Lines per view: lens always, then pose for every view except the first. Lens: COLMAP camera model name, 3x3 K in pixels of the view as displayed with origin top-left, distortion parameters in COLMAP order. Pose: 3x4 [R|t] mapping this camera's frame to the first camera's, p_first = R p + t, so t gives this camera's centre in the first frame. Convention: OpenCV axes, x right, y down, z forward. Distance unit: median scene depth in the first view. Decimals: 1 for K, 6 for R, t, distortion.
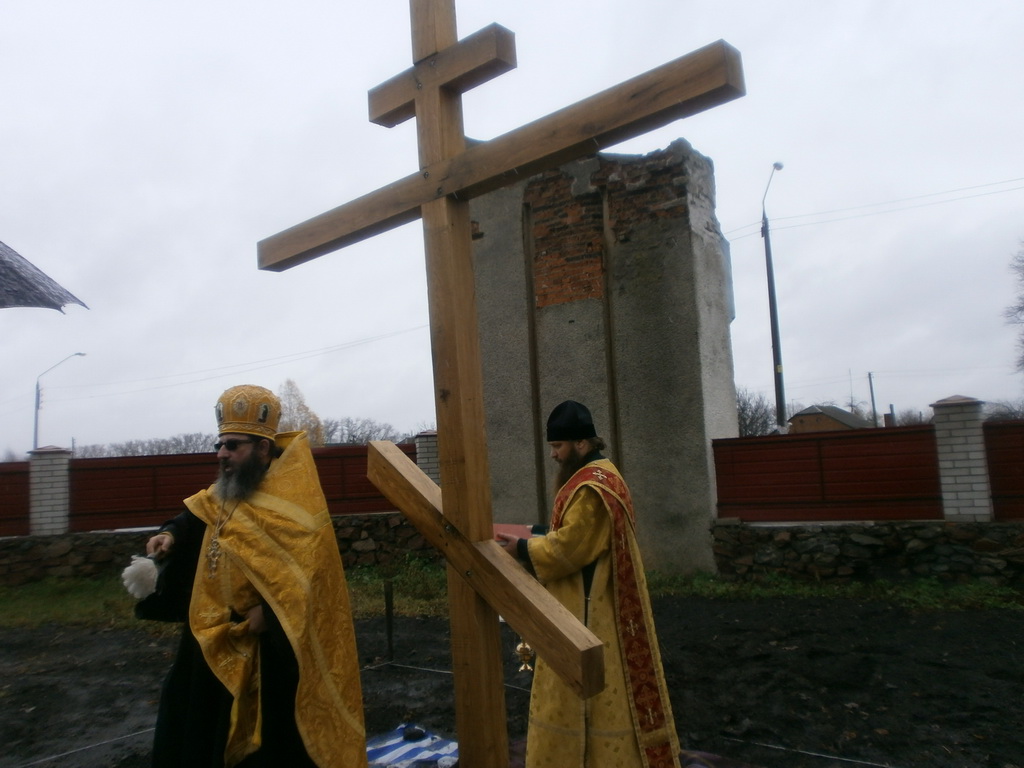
lens RADIAL K [[806.5, 0, 514.7], [0, 806.5, 368.7], [0, 0, 1]] dist [-0.076257, 0.070734]
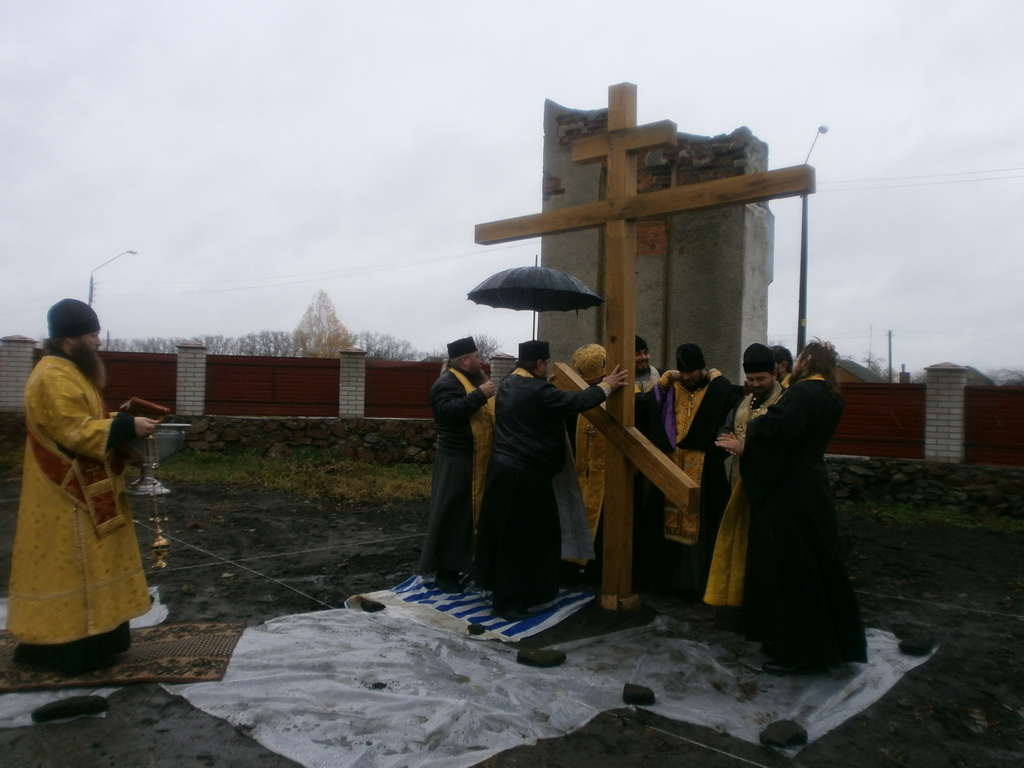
lens RADIAL K [[806.5, 0, 514.7], [0, 806.5, 368.7], [0, 0, 1]] dist [-0.076257, 0.070734]
pose [[0.996510, 0.081768, -0.016806, -0.081455], [-0.079902, 0.992589, 0.091560, -0.013735], [0.024168, -0.089897, 0.995658, -0.214269]]
